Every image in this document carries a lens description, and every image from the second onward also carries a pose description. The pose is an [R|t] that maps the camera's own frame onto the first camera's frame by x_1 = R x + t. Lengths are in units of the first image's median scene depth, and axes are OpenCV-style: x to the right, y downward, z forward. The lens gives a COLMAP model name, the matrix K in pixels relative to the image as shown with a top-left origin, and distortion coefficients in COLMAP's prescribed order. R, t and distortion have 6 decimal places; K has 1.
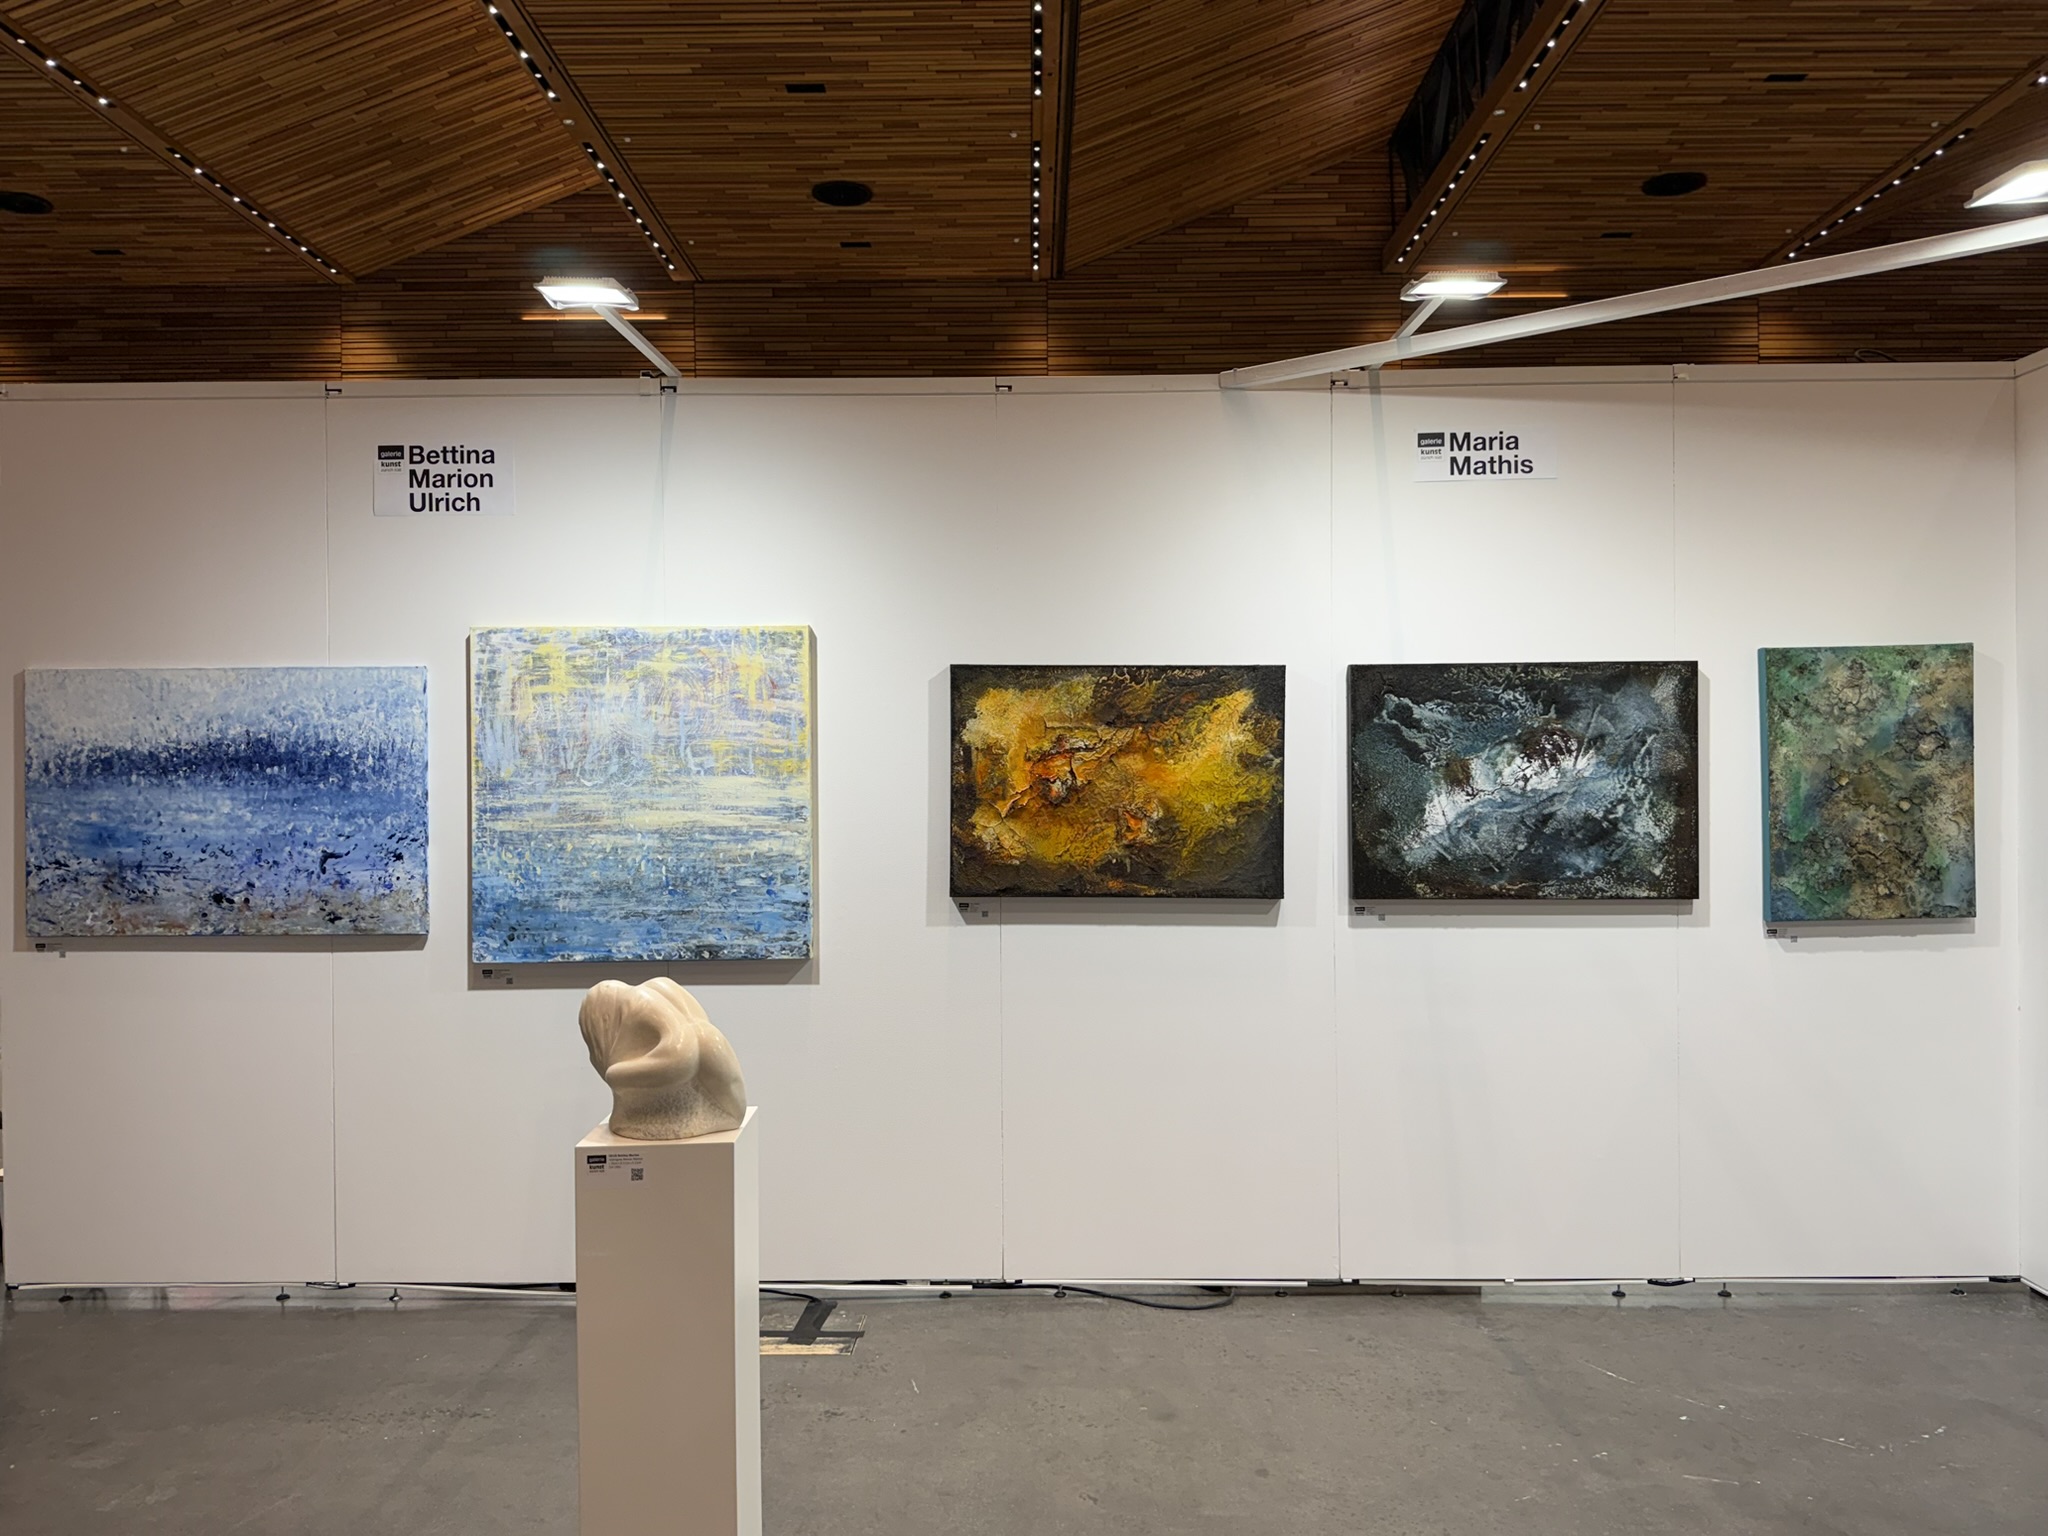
lens RADIAL K [[1532.4, 0, 1024.0], [0, 1532.4, 768.0], [0, 0, 1]] dist [0.172320, -0.350330]
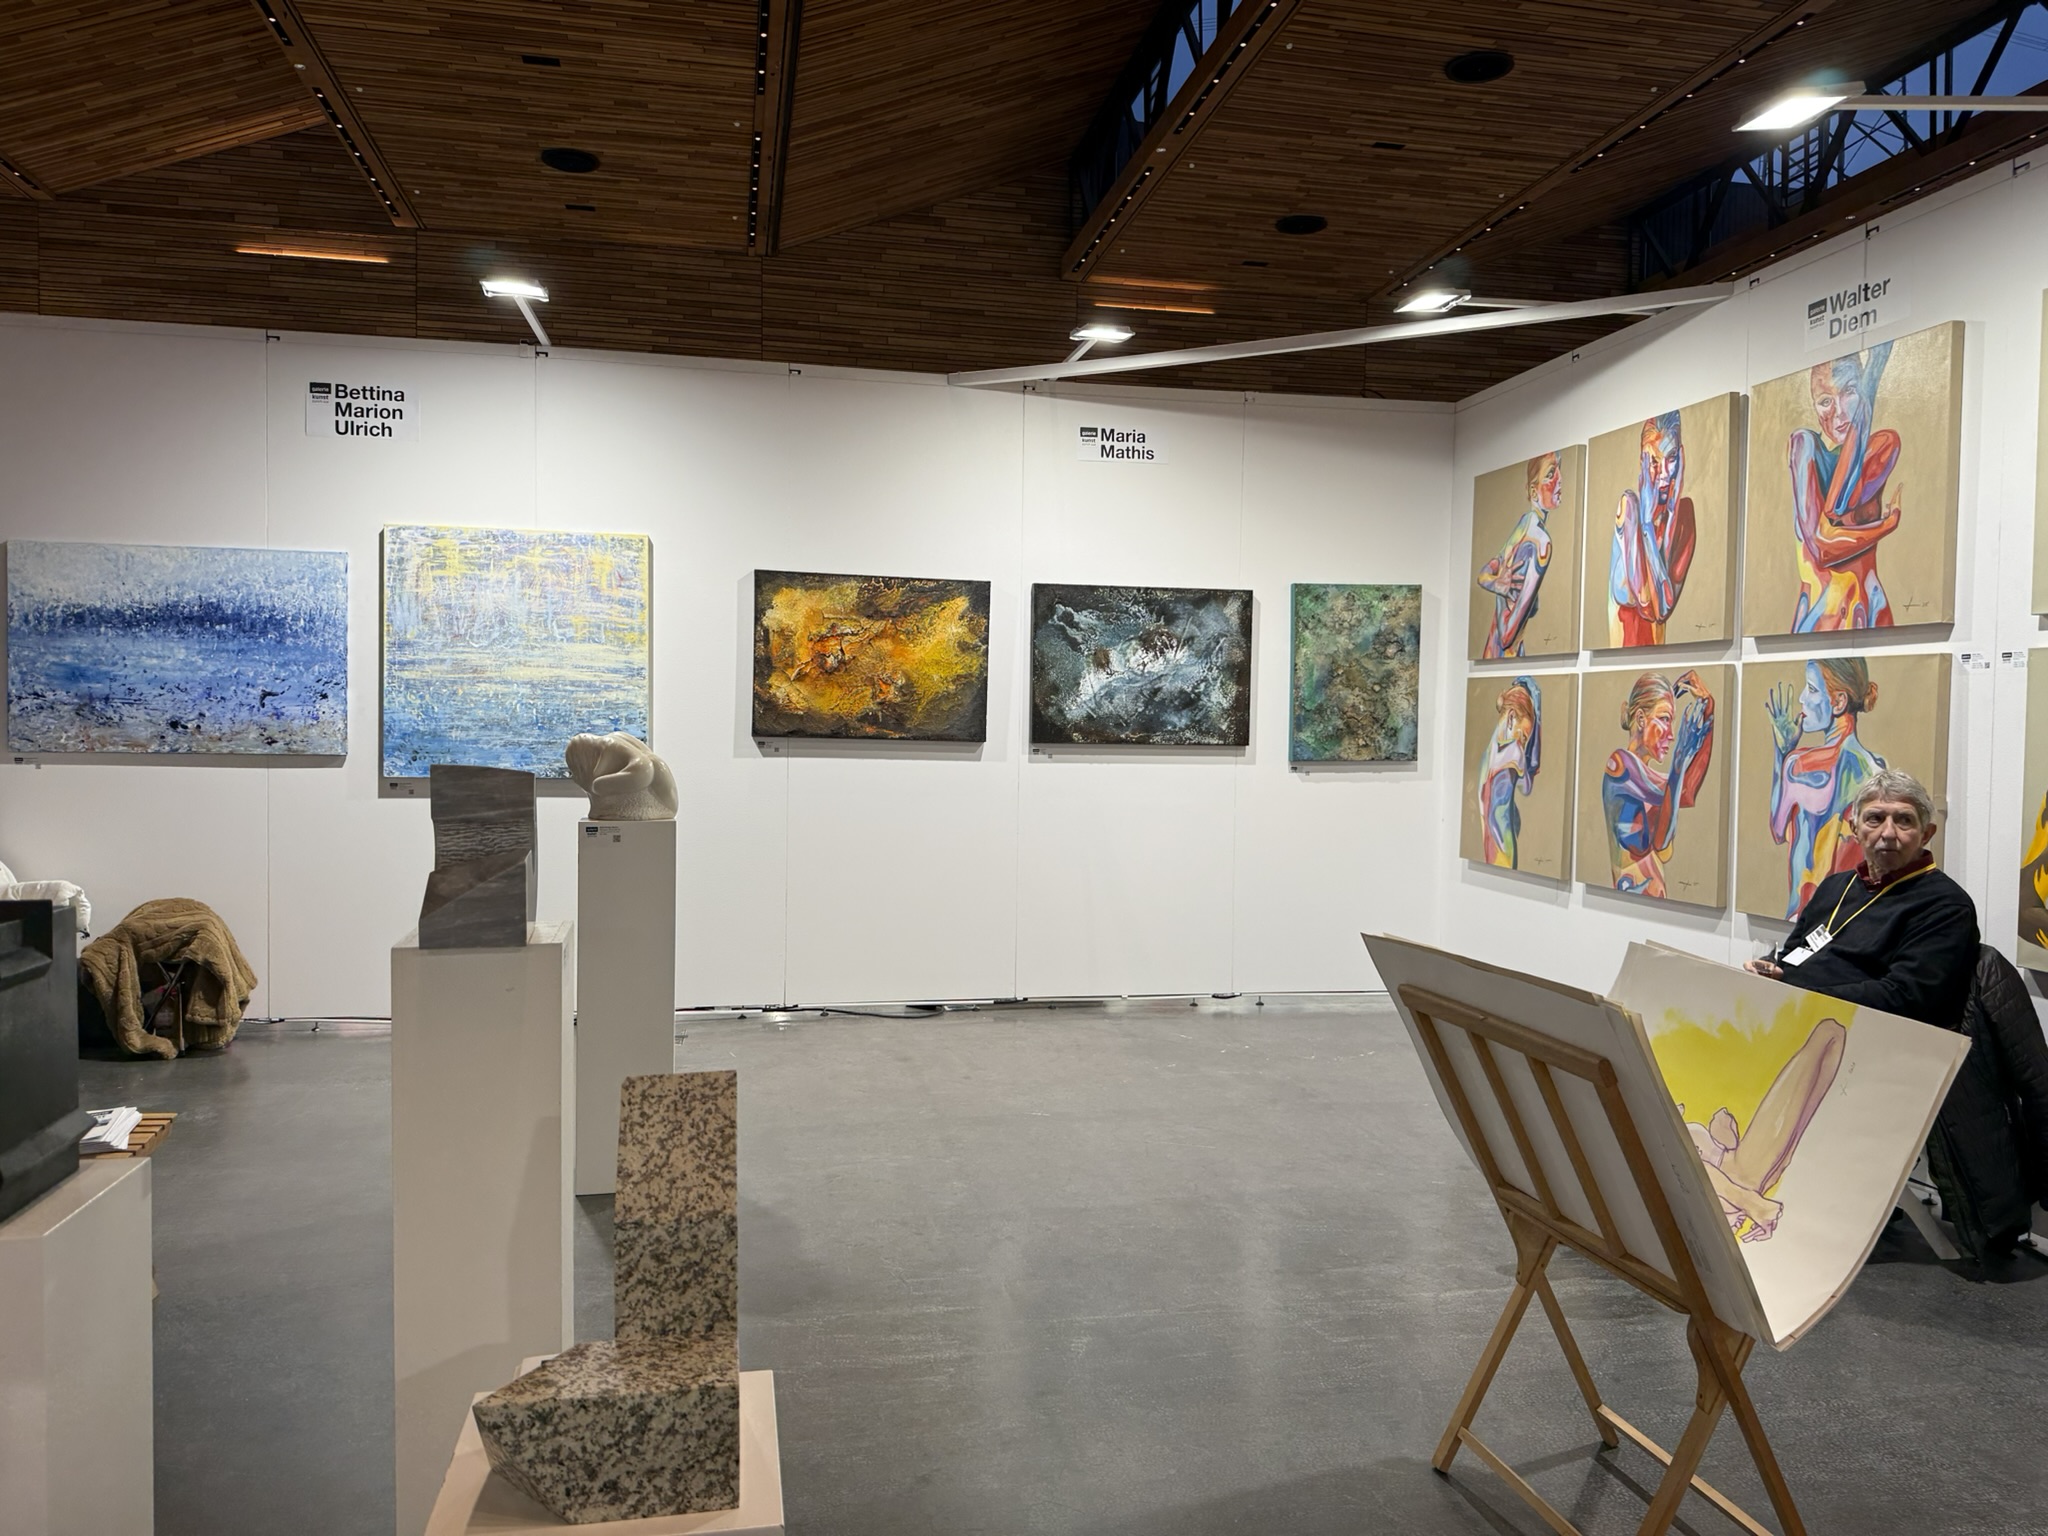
lens RADIAL K [[1439.7, 0, 1024.0], [0, 1439.7, 768.0], [0, 0, 1]] dist [0.129887, -0.206657]
pose [[0.978376, 0.016214, 0.206198, -0.076855], [-0.022554, 0.999341, 0.028432, 0.069621], [-0.205601, -0.032467, 0.978097, -0.342141]]
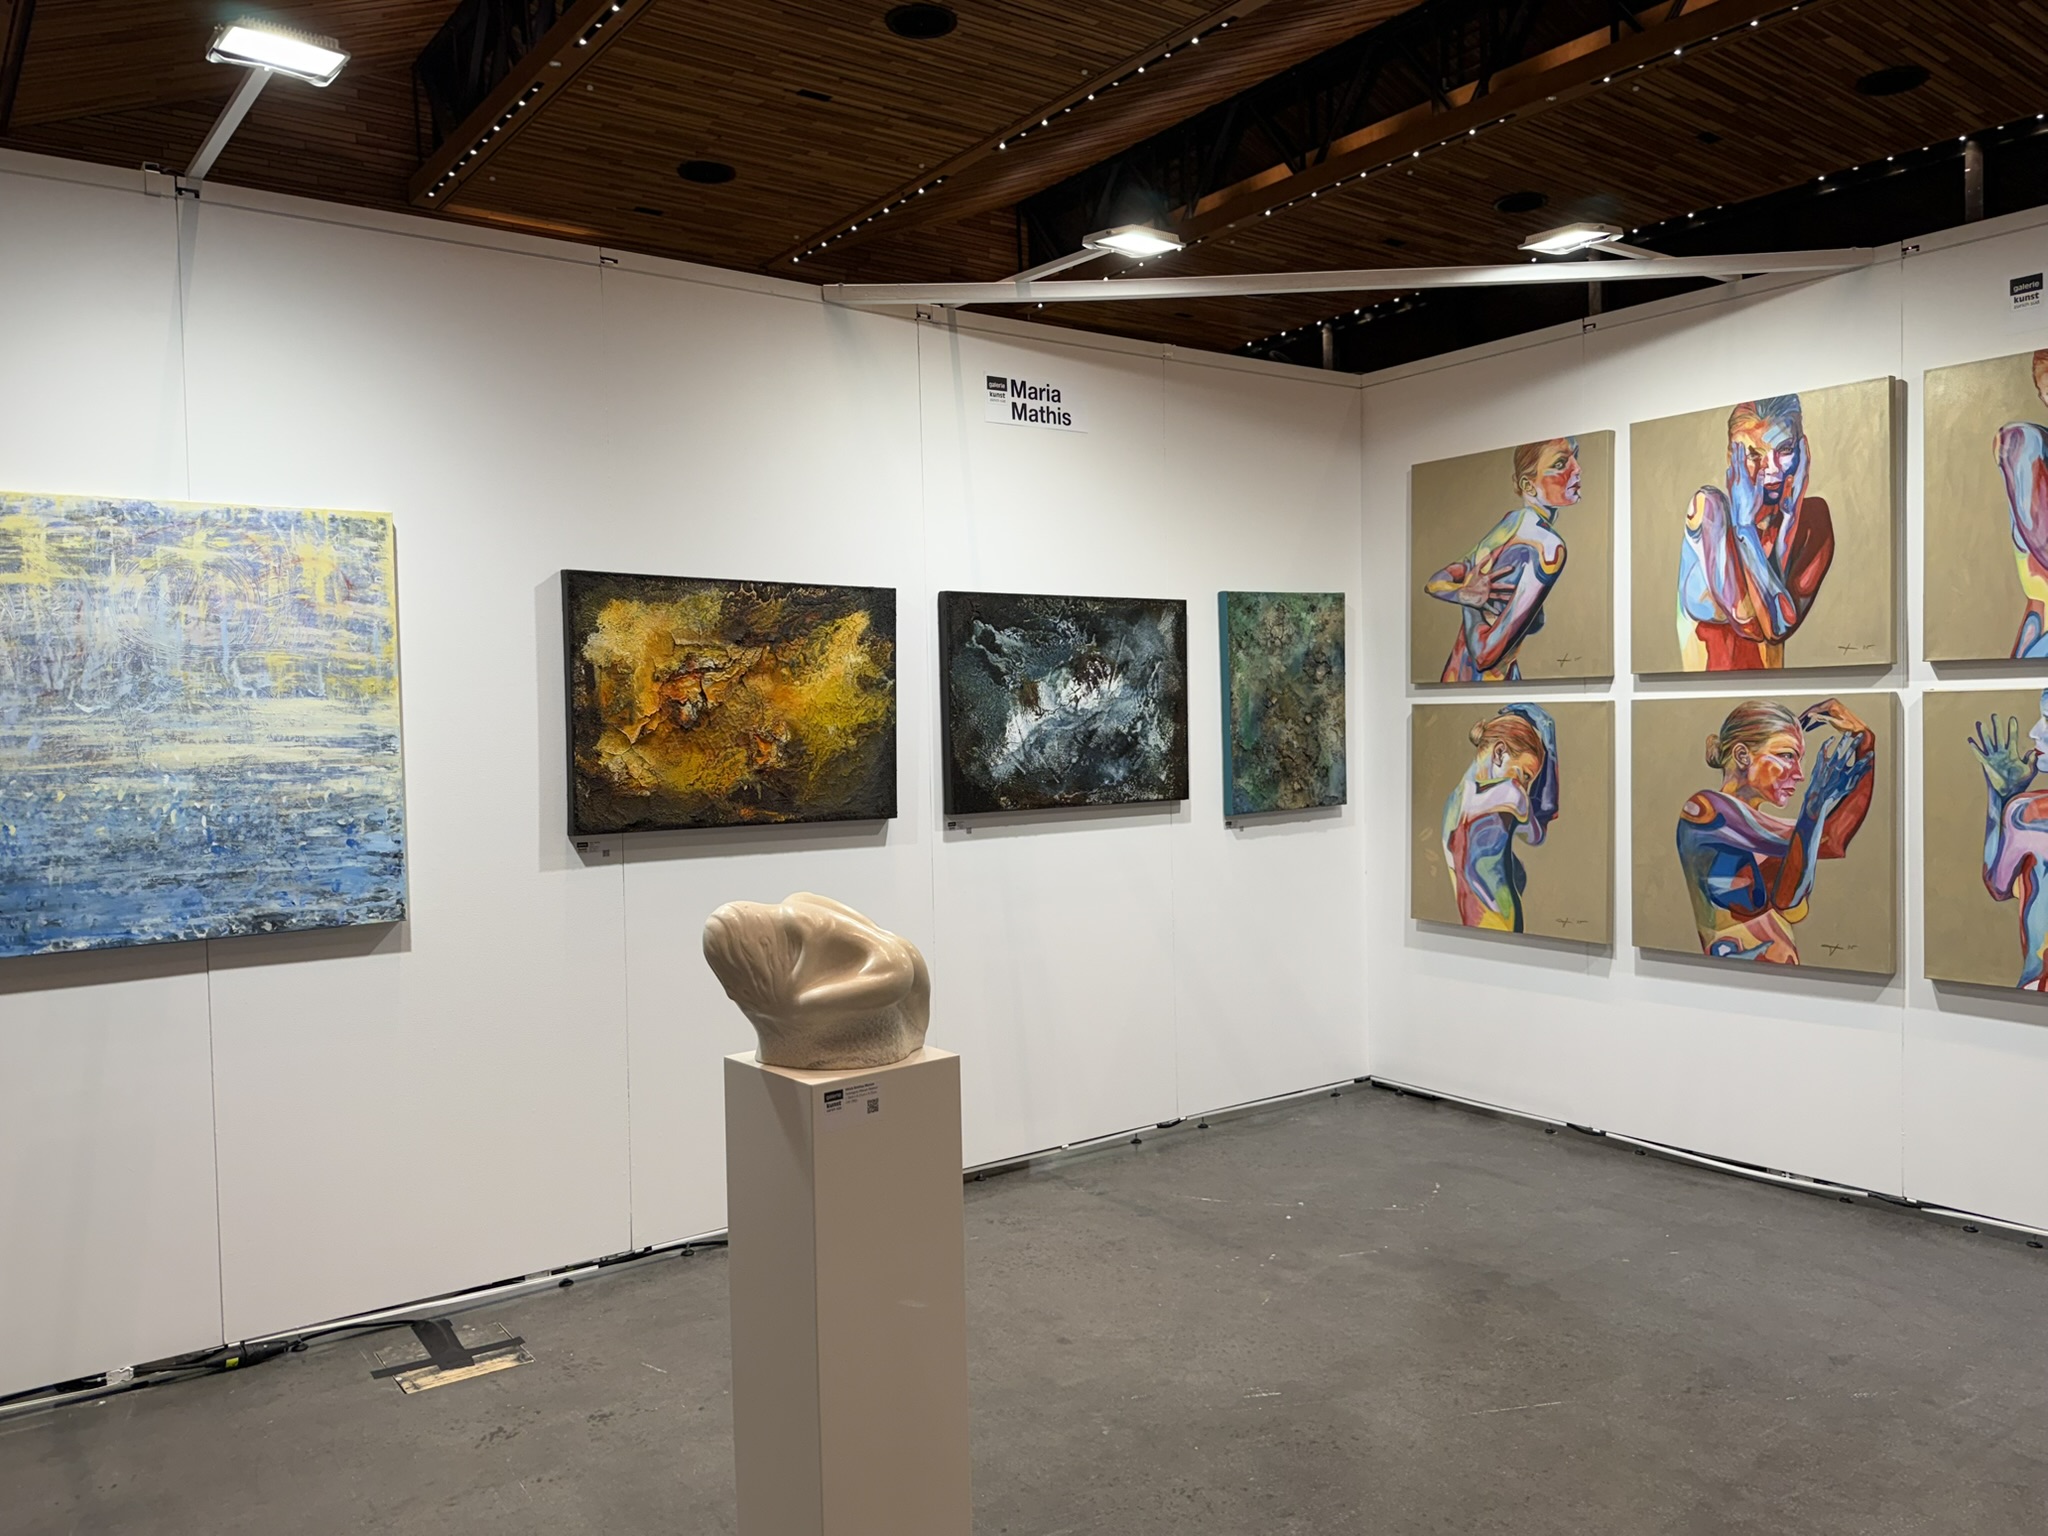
lens RADIAL K [[1532.4, 0, 1024.0], [0, 1532.4, 768.0], [0, 0, 1]] dist [0.172320, -0.350330]
pose [[0.795214, -0.029882, 0.605591, -0.378947], [0.016948, 0.999490, 0.027063, 0.025575], [-0.606091, -0.011257, 0.795315, 0.137456]]
